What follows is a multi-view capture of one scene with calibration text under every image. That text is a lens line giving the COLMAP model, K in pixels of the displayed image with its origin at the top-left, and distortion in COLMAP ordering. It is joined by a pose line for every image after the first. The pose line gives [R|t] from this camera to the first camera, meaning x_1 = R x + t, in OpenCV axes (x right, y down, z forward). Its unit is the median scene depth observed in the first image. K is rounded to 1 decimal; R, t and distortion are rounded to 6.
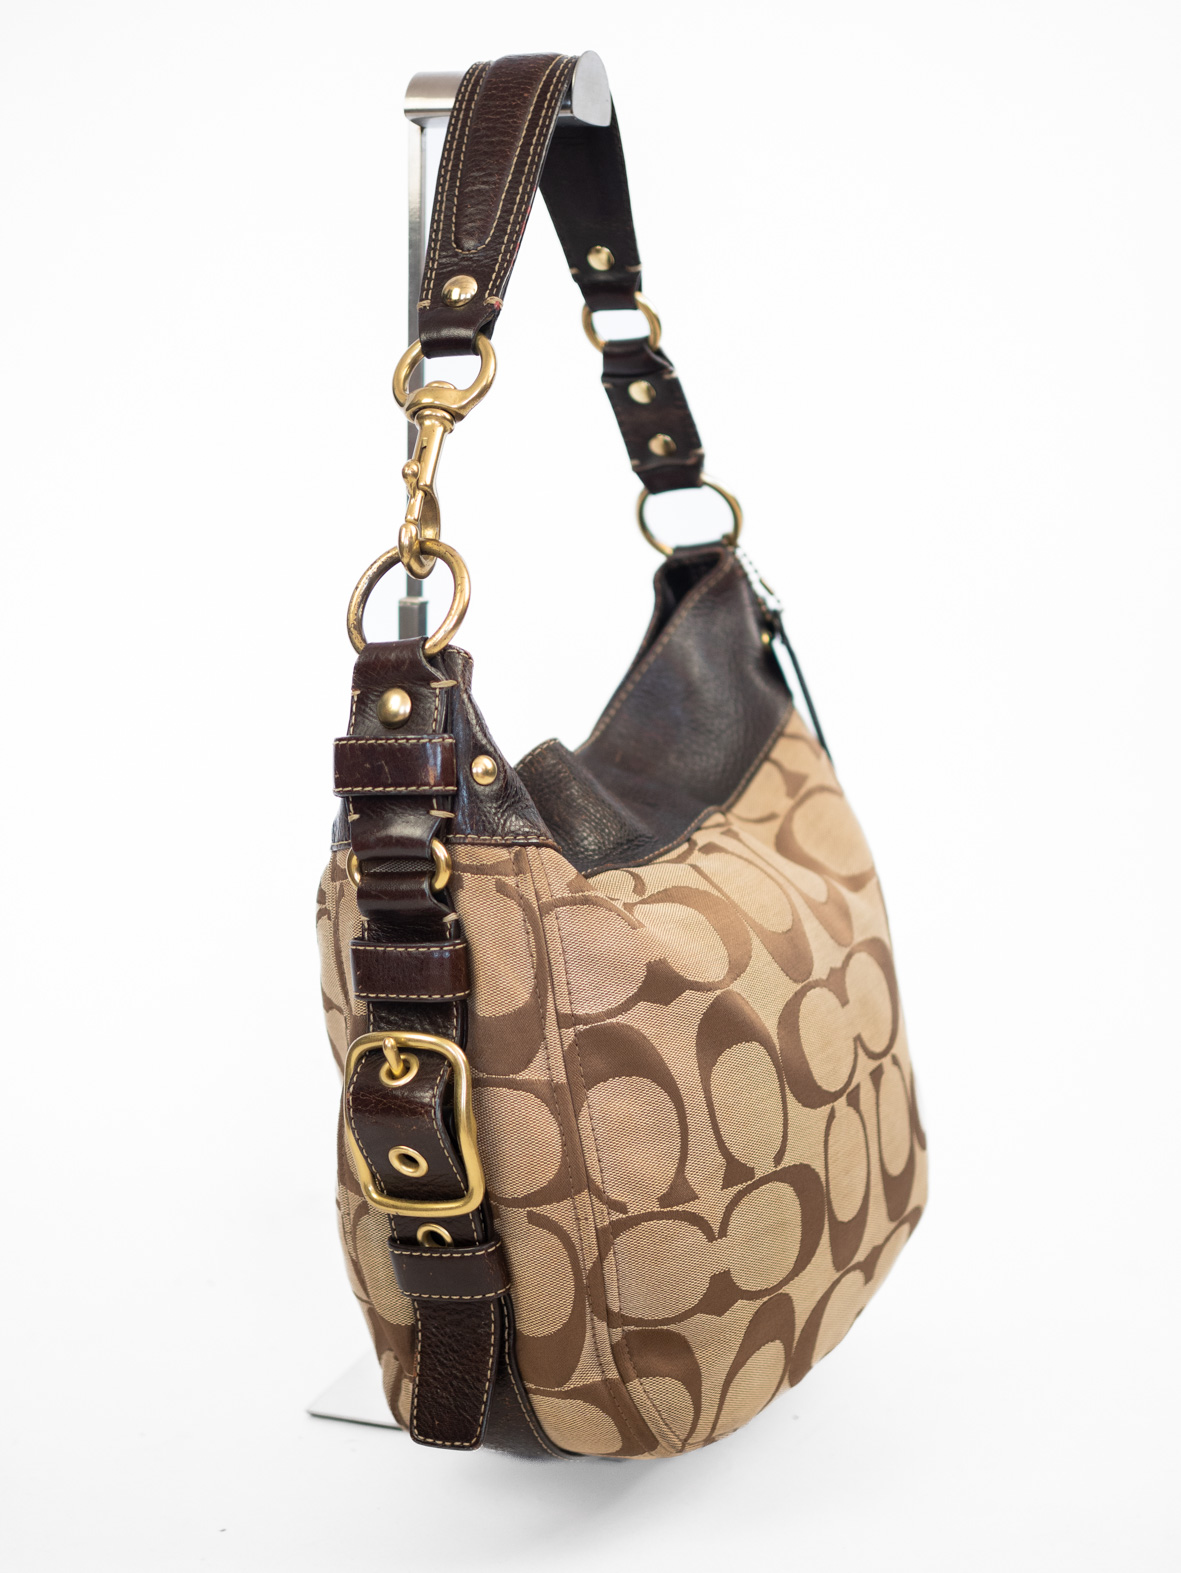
lens RADIAL K [[2380.3, 0, 590.5], [0, 2380.3, 786.5], [0, 0, 1]] dist [-0.052087, -0.077925]
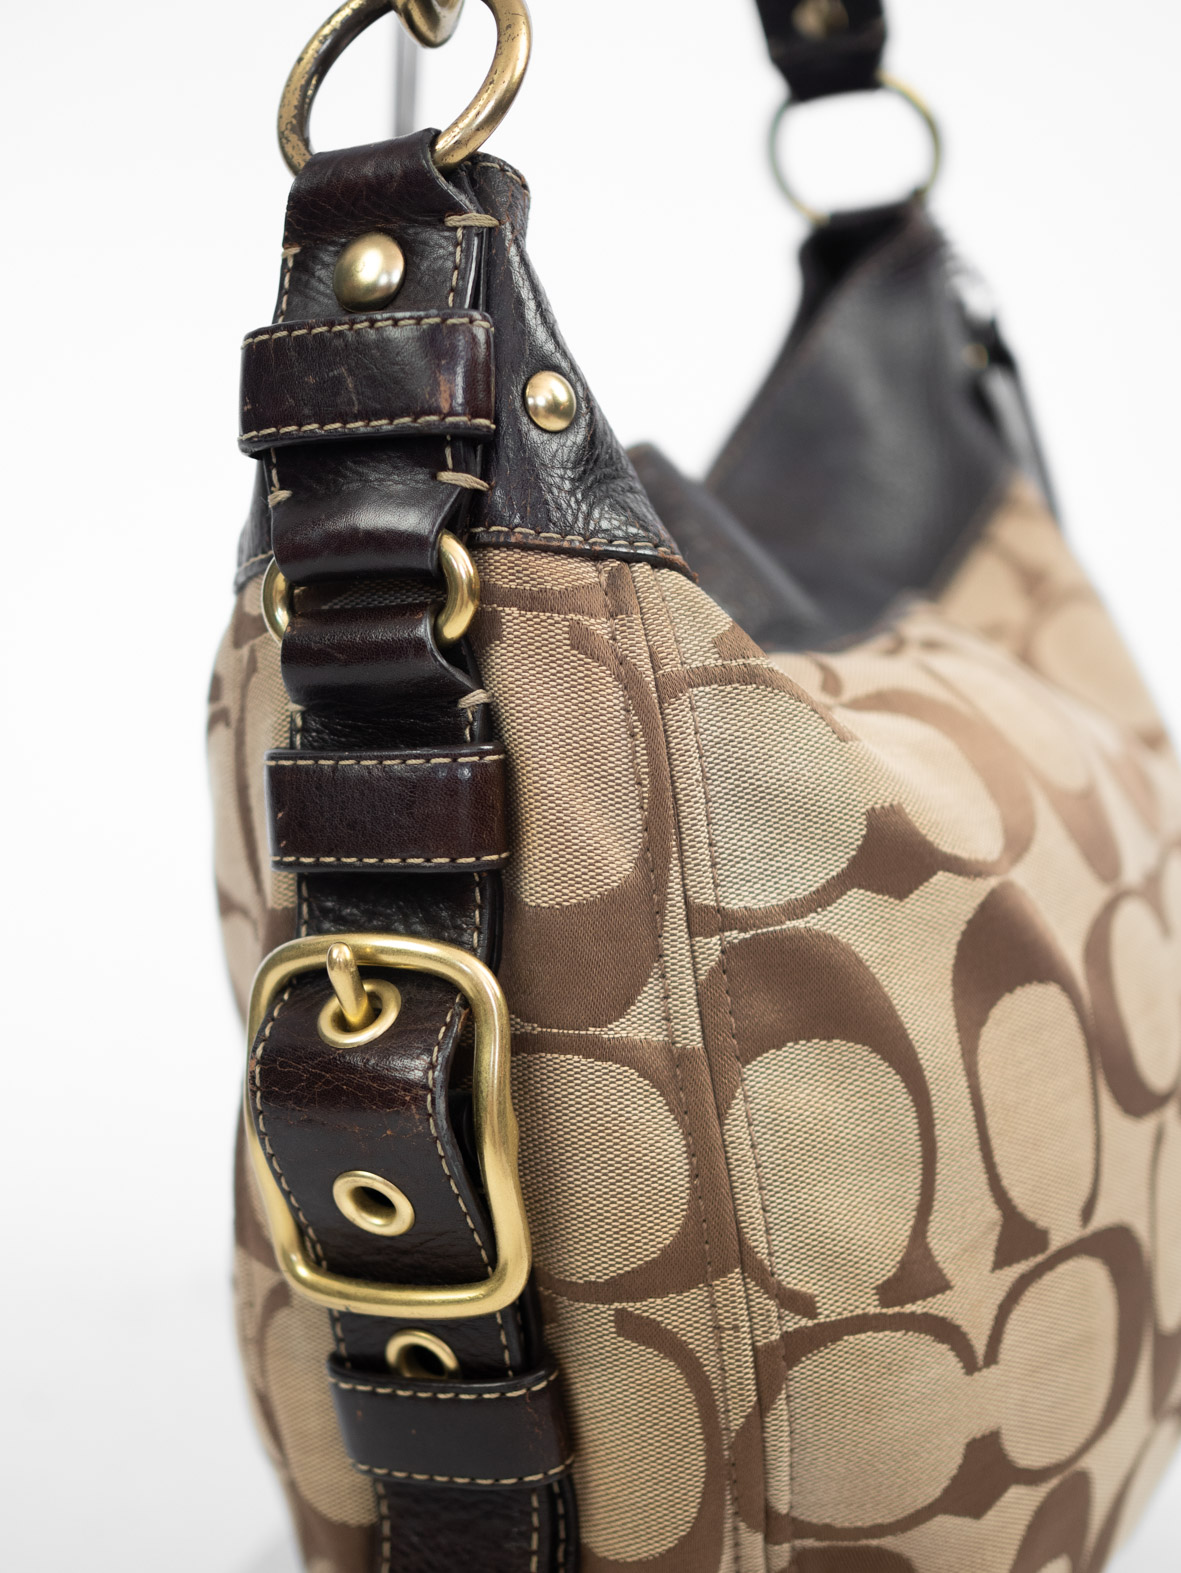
lens RADIAL K [[2289.7, 0, 594.9], [0, 2289.7, 854.3], [0, 0, 1]] dist [-0.071521, -0.023614]
pose [[0.999283, 0.024501, 0.028869, -0.046338], [-0.024405, 0.999695, -0.003657, 0.086504], [-0.028950, 0.002949, 0.999577, 0.528086]]
